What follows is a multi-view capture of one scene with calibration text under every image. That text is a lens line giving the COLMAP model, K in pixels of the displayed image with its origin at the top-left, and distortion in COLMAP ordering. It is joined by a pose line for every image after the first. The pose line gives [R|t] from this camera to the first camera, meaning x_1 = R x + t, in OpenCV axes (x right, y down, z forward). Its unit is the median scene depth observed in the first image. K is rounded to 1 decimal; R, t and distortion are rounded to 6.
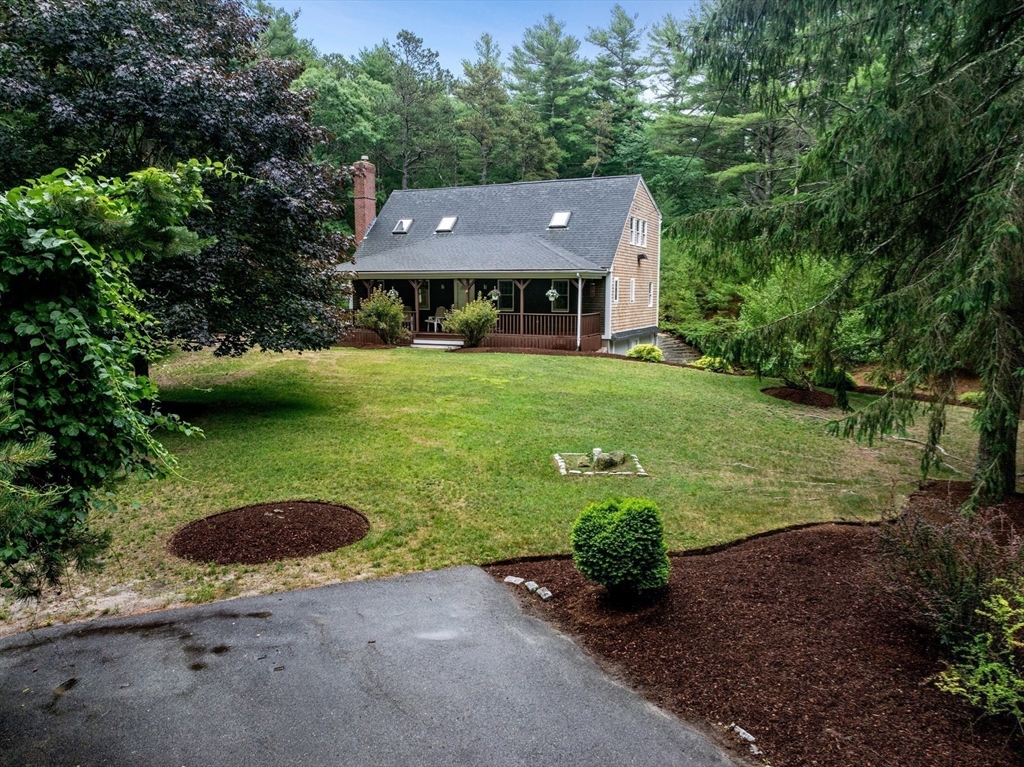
lens RADIAL K [[719.5, 0, 509.8], [0, 719.5, 381.7], [0, 0, 1]] dist [-0.014646, -0.002238]
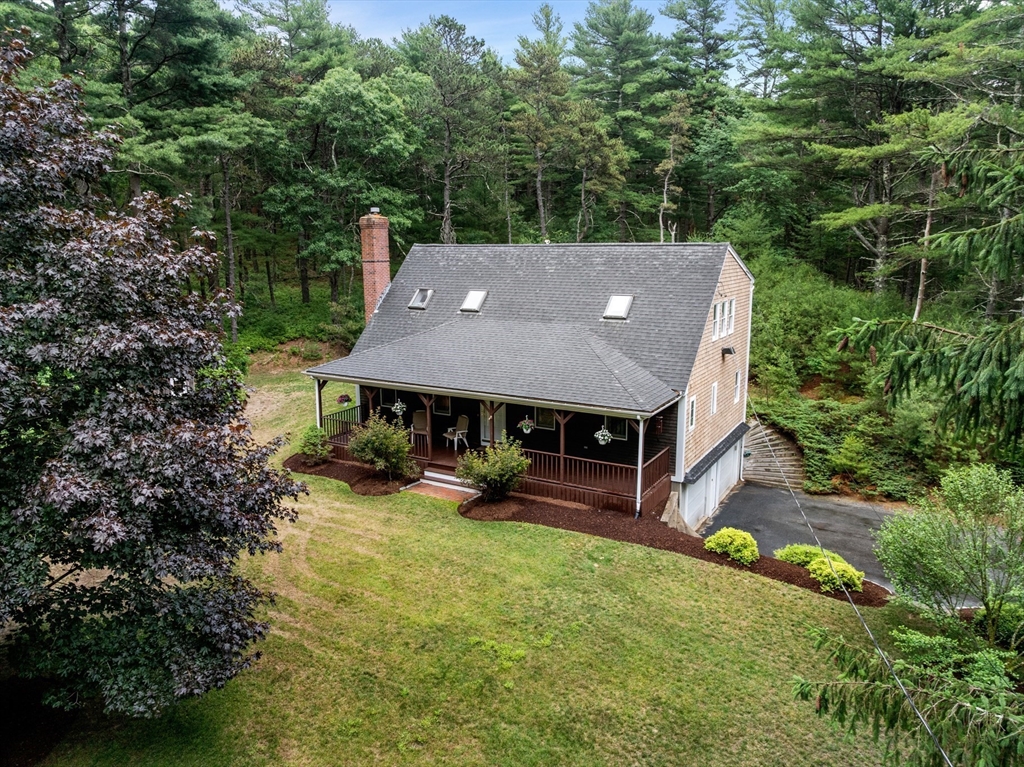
lens RADIAL K [[719.5, 0, 514.8], [0, 719.5, 385.7], [0, 0, 1]] dist [-0.014646, -0.002238]
pose [[0.995888, 0.008535, -0.090195, 0.018664], [-0.002623, 0.997851, 0.065464, -0.117092], [0.090560, -0.064959, 0.993770, 0.143348]]
